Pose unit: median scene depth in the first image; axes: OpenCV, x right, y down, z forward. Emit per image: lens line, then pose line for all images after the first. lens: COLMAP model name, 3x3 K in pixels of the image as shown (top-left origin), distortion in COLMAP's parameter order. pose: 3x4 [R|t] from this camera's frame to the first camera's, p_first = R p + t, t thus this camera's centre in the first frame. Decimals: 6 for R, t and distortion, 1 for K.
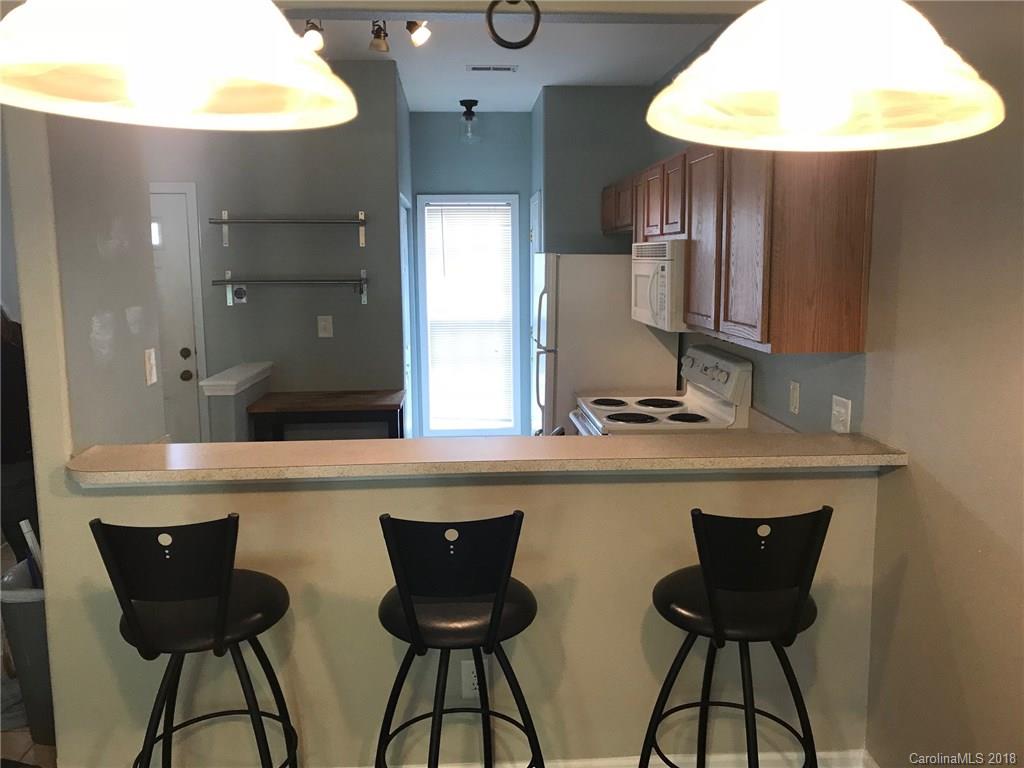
lens RADIAL K [[838.0, 0, 516.7], [0, 838.0, 385.5], [0, 0, 1]] dist [0.011457, -0.013805]
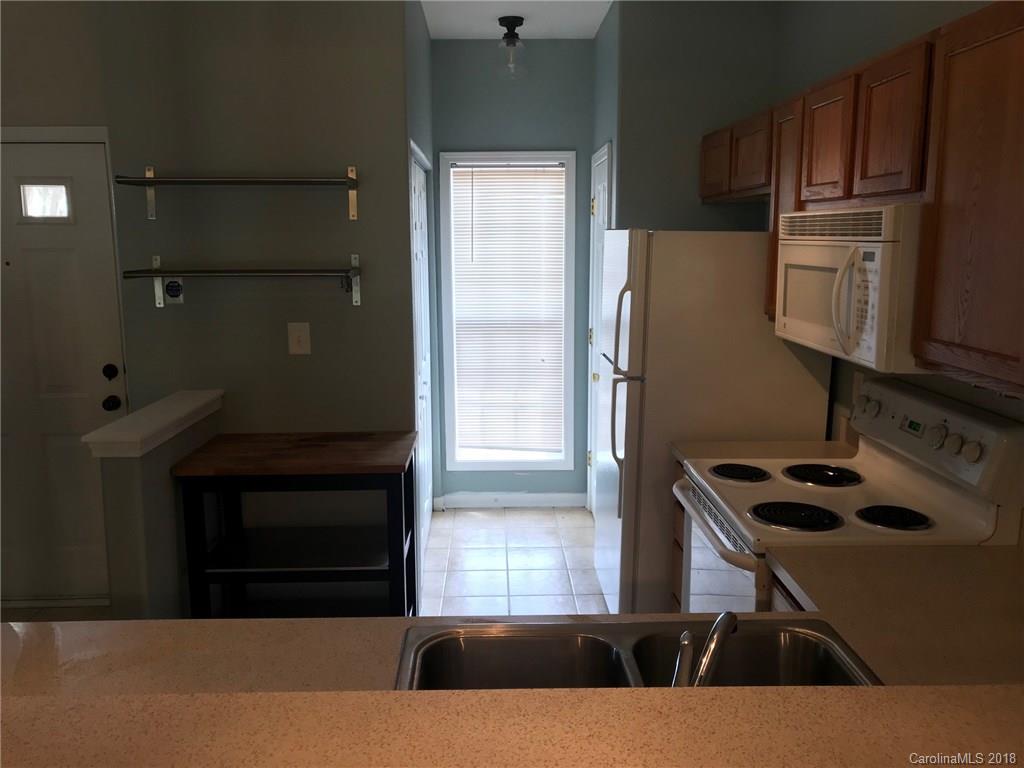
lens RADIAL K [[838.0, 0, 503.3], [0, 838.0, 384.7], [0, 0, 1]] dist [0.011457, -0.013805]
pose [[0.998600, 0.009754, -0.051987, -0.028458], [-0.008490, 0.999664, 0.024493, -0.051419], [0.052208, -0.024018, 0.998347, 0.334615]]
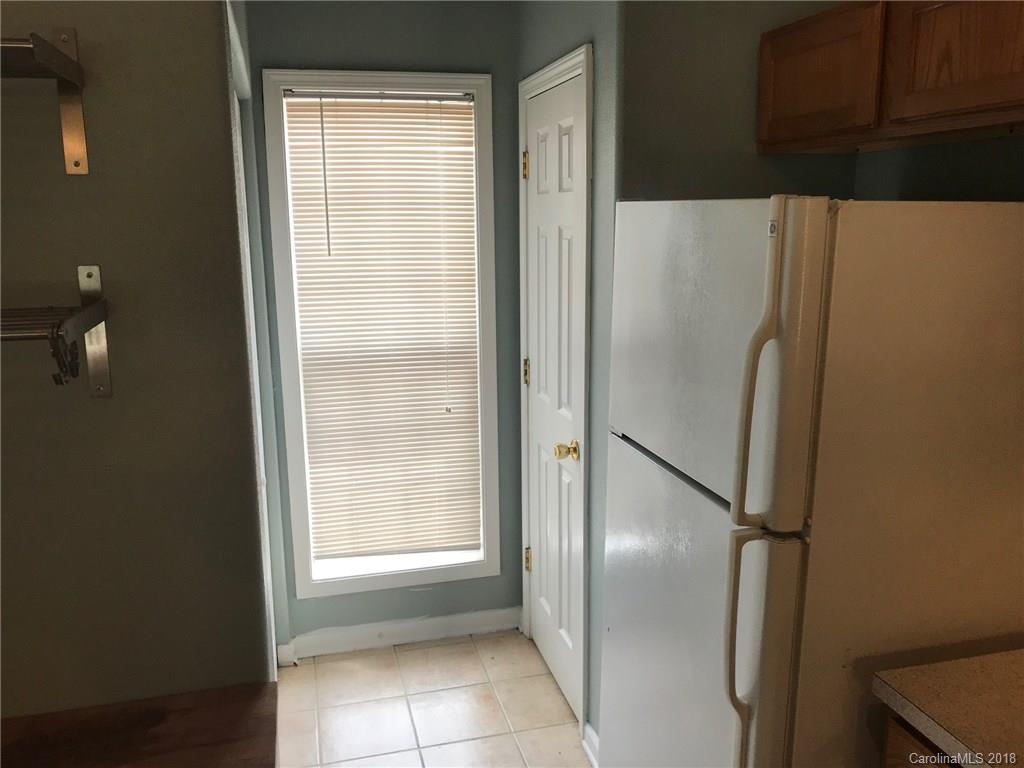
lens RADIAL K [[838.0, 0, 505.6], [0, 838.0, 366.5], [0, 0, 1]] dist [0.011457, -0.013805]
pose [[0.983134, -0.039301, 0.178615, -0.105524], [0.033589, 0.998826, 0.034895, -0.112913], [-0.179777, -0.028307, 0.983300, 0.730550]]
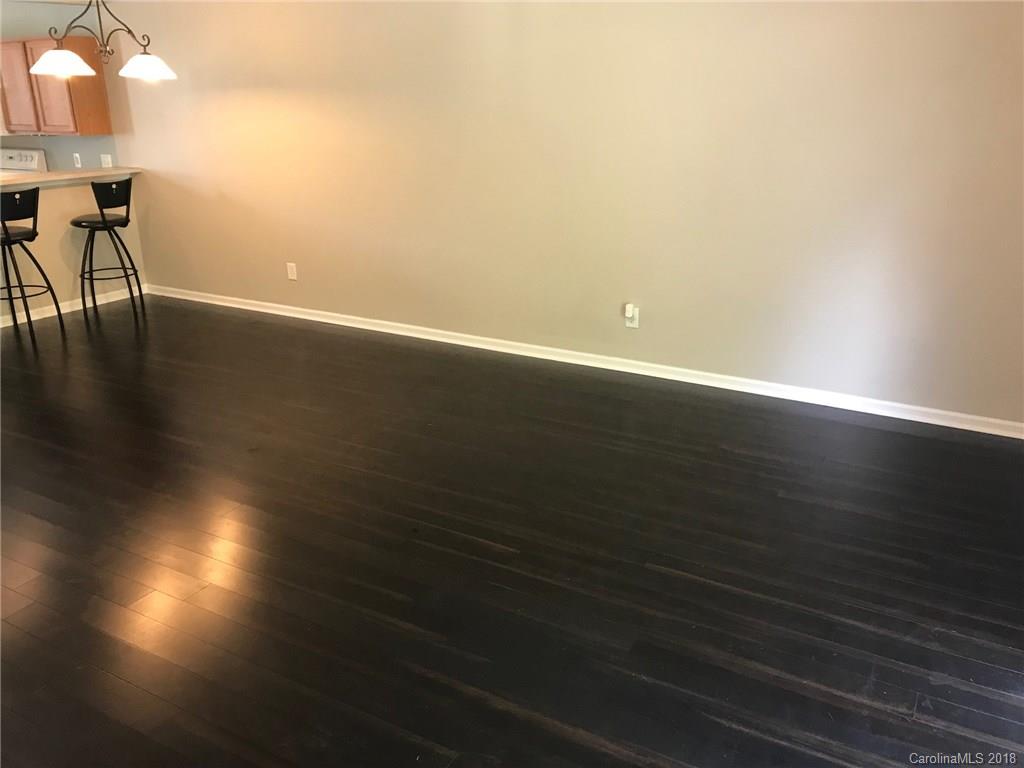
lens RADIAL K [[838.0, 0, 512.9], [0, 838.0, 386.7], [0, 0, 1]] dist [0.011457, -0.013805]
pose [[0.549357, -0.276805, 0.788407, -0.676743], [0.123648, 0.960078, 0.250921, 0.121479], [-0.826389, -0.040360, 0.561652, -0.879193]]
